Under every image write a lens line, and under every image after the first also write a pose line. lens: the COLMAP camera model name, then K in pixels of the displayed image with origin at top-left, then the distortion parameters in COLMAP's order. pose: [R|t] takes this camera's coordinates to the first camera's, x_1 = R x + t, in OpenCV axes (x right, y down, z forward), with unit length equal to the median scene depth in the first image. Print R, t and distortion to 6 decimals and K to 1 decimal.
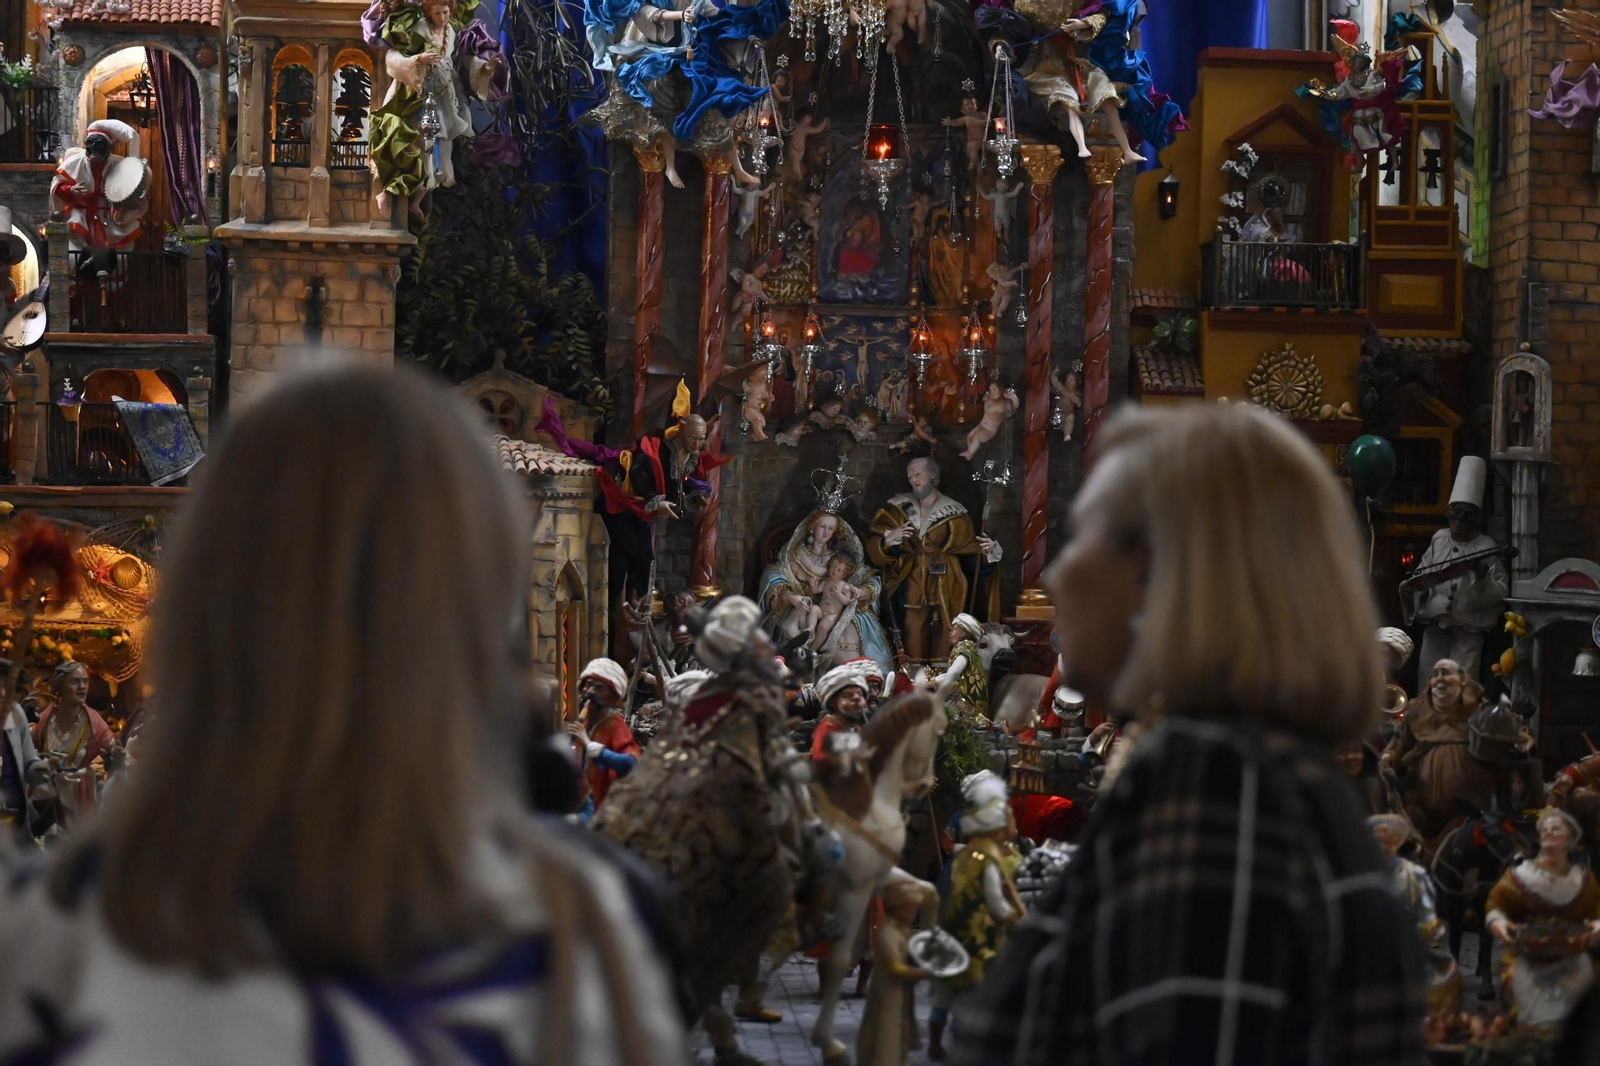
lens RADIAL K [[3321.1, 0, 798.5], [0, 3321.1, 639.3], [0, 0, 1]] dist [-0.026473, 0.119243]
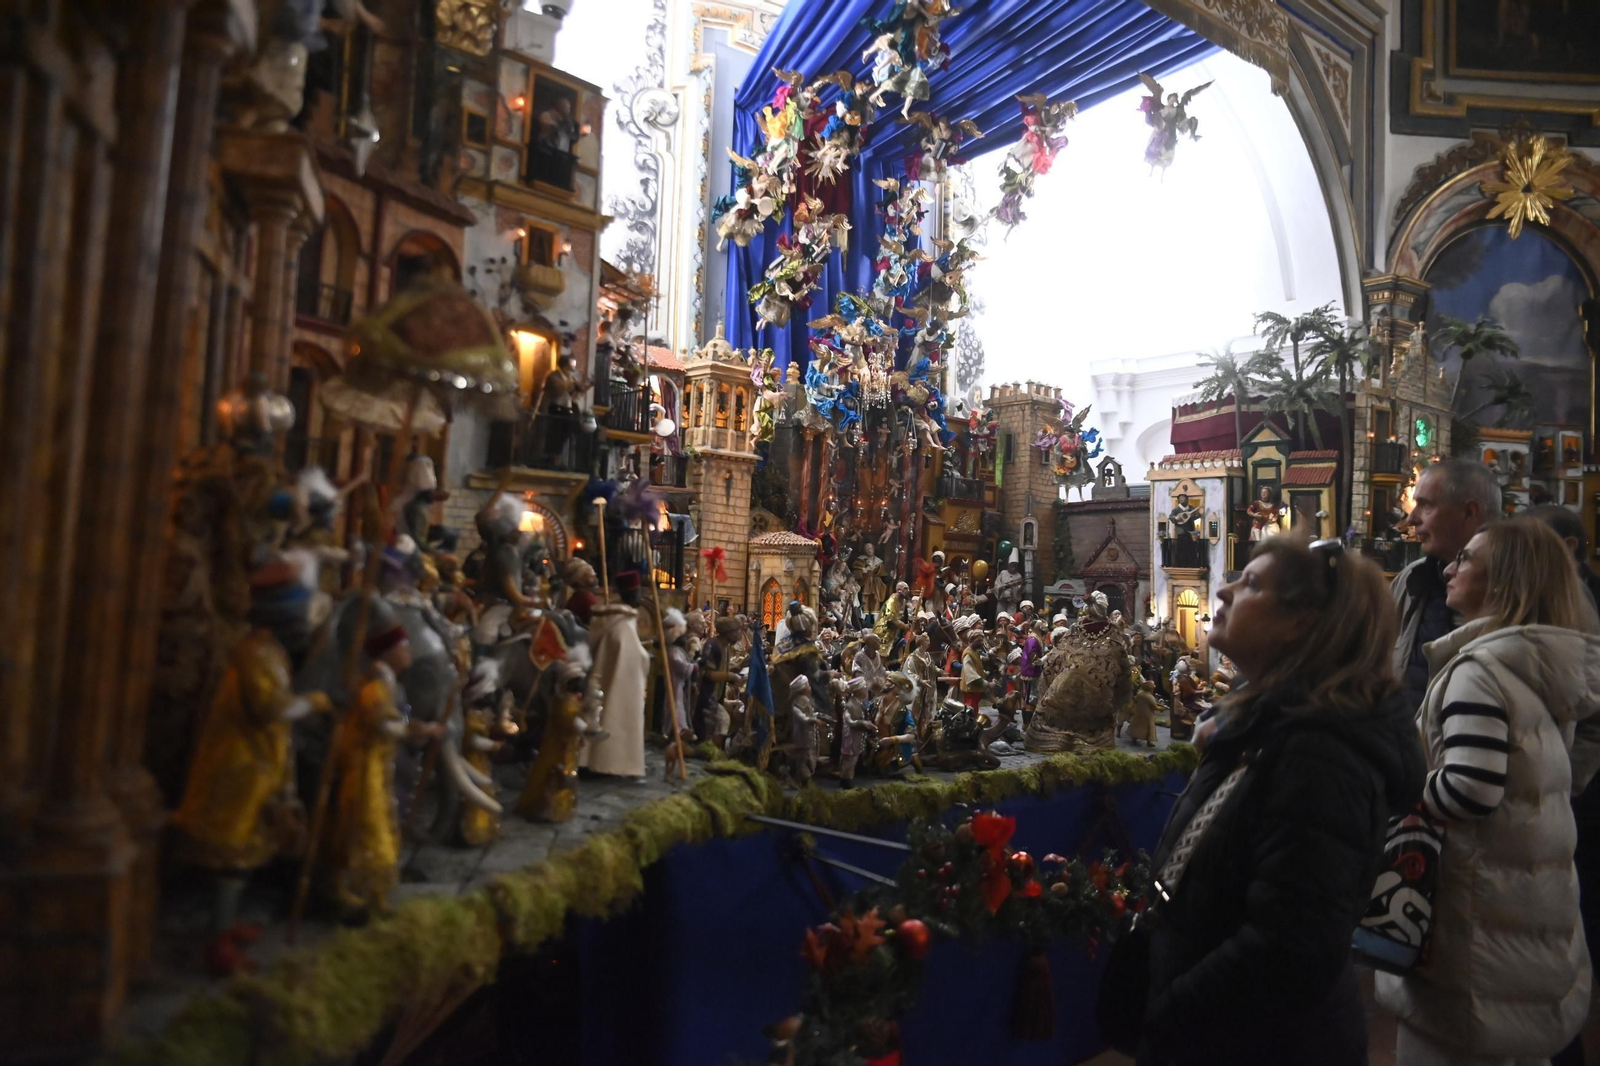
lens RADIAL K [[1133.3, 0, 808.9], [0, 1133.3, 537.0], [0, 0, 1]] dist [-0.116806, 0.106265]
pose [[0.819472, 0.031773, 0.572238, -0.597861], [0.003743, 0.998144, -0.060780, 0.000566], [-0.573107, 0.051949, 0.817832, 0.214382]]
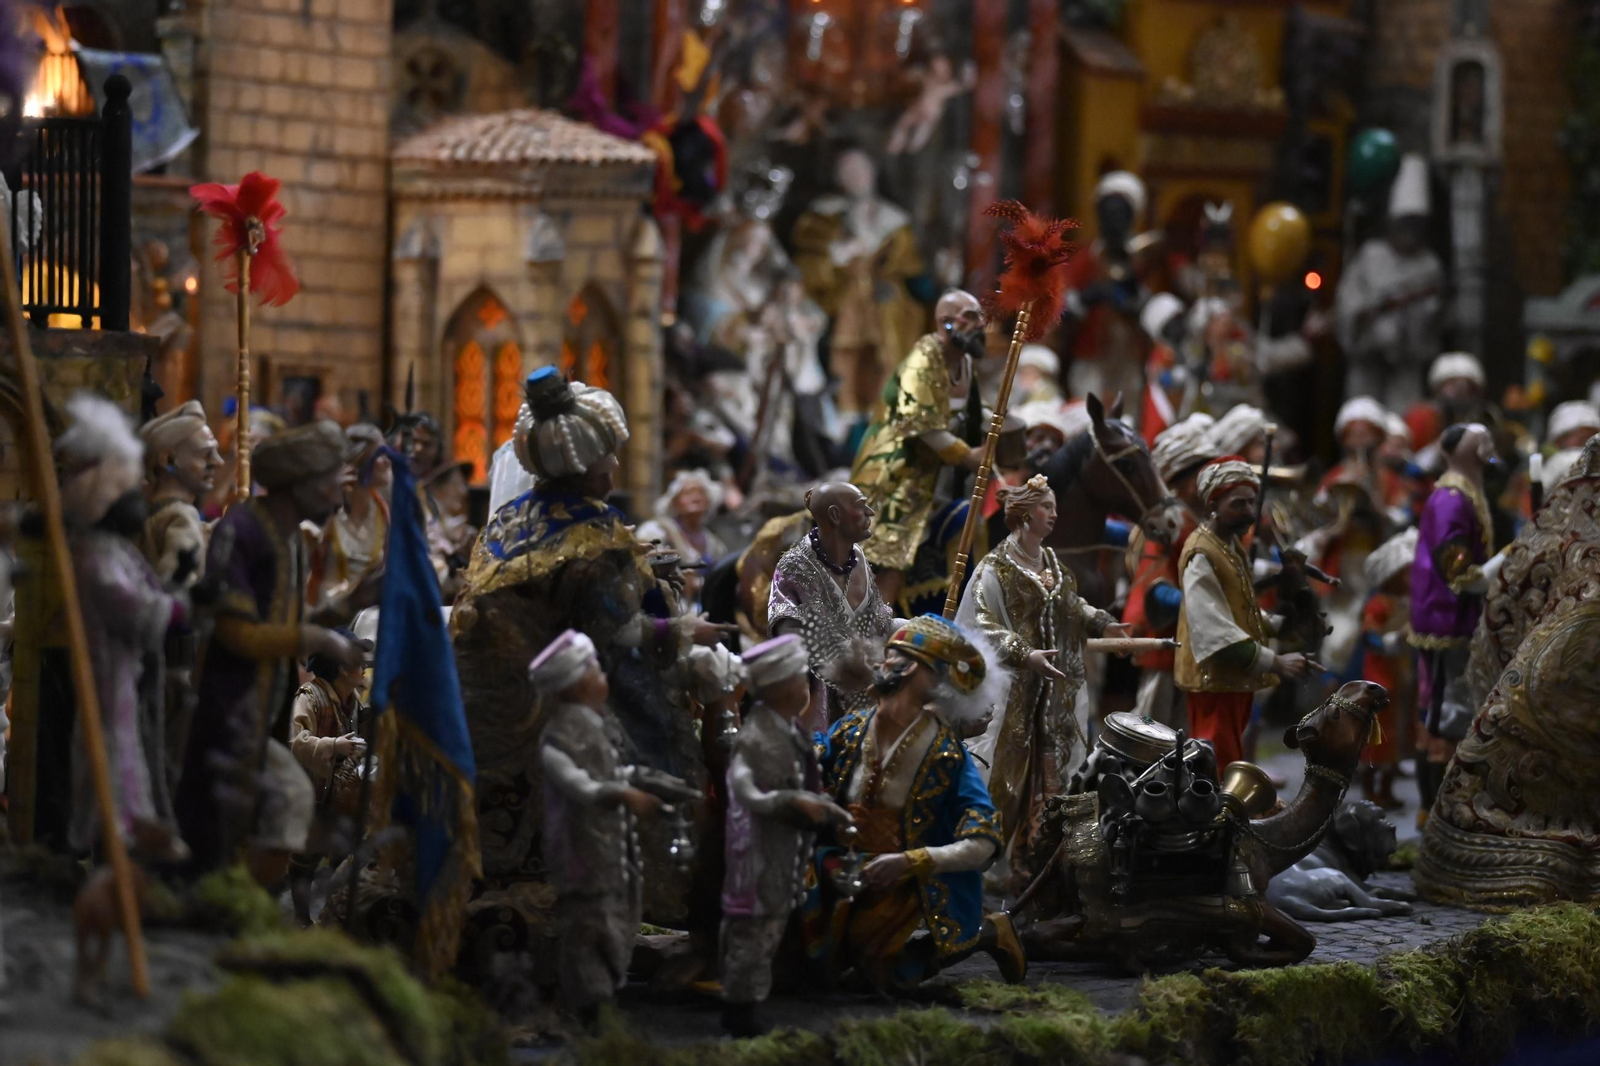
lens RADIAL K [[4496.3, 0, 800.0], [0, 4496.3, 533.0], [0, 0, 1]] dist [0.041586, 0.091420]
pose [[0.803023, -0.037216, 0.594785, -0.617631], [0.024976, 0.999273, 0.028804, 0.003996], [-0.595424, -0.008275, 0.803369, 0.167717]]
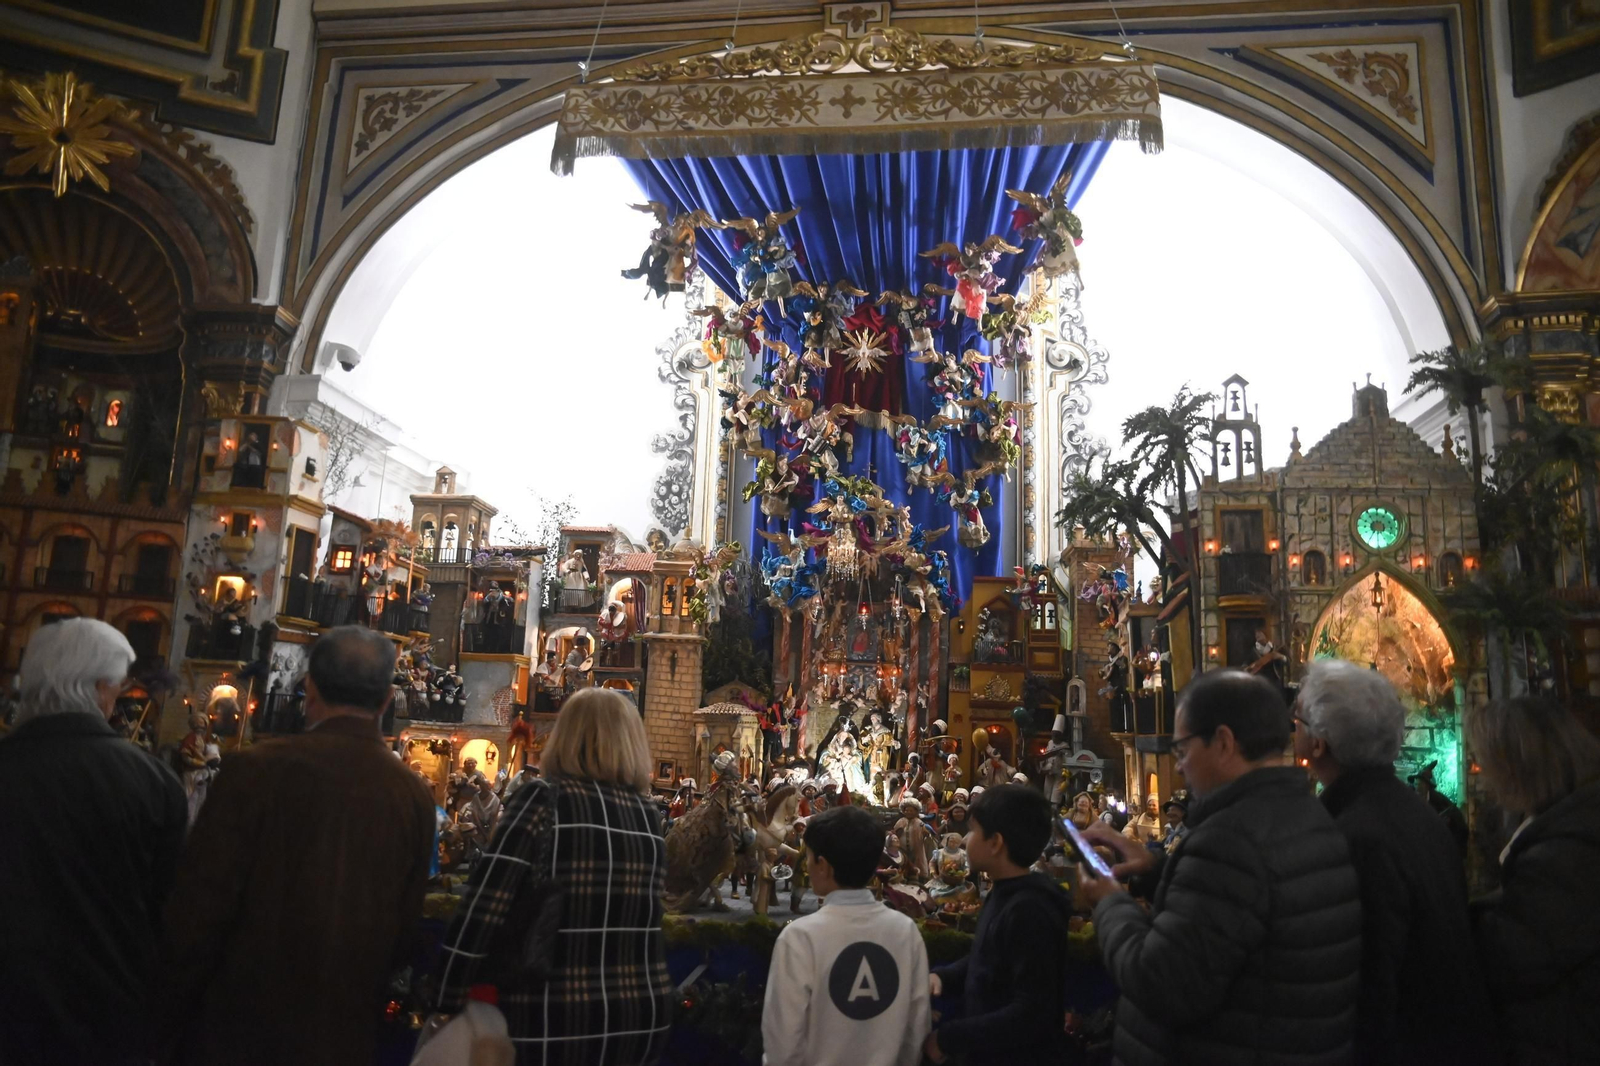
lens RADIAL K [[1133.3, 0, 808.9], [0, 1133.3, 537.0], [0, 0, 1]] dist [-0.116806, 0.106265]
pose [[0.977956, -0.014768, -0.208287, 0.196973], [-0.031407, 0.975745, -0.216644, 0.012979], [0.206435, 0.218410, 0.953772, -0.012282]]
